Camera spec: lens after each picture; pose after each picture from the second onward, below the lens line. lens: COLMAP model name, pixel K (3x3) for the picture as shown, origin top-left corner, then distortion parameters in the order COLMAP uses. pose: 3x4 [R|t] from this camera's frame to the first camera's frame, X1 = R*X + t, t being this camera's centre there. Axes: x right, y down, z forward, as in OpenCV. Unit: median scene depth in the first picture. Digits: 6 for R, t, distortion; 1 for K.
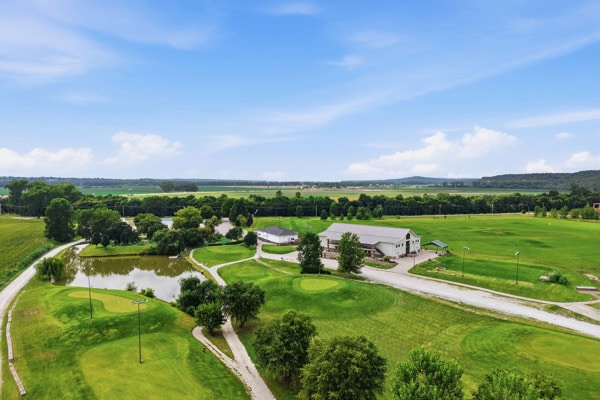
lens RADIAL K [[451.1, 0, 300.0], [0, 451.1, 200.0], [0, 0, 1]] dist [0.002323, -0.005156]
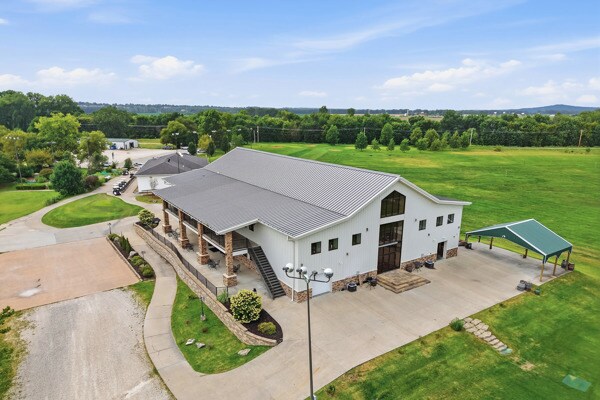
lens RADIAL K [[451.1, 0, 300.0], [0, 451.1, 200.0], [0, 0, 1]] dist [0.002323, -0.005156]
pose [[0.965216, 0.053233, -0.255977, 0.229082], [-0.015054, 0.988744, 0.148856, 0.038309], [0.261020, -0.139824, 0.955153, 0.676875]]
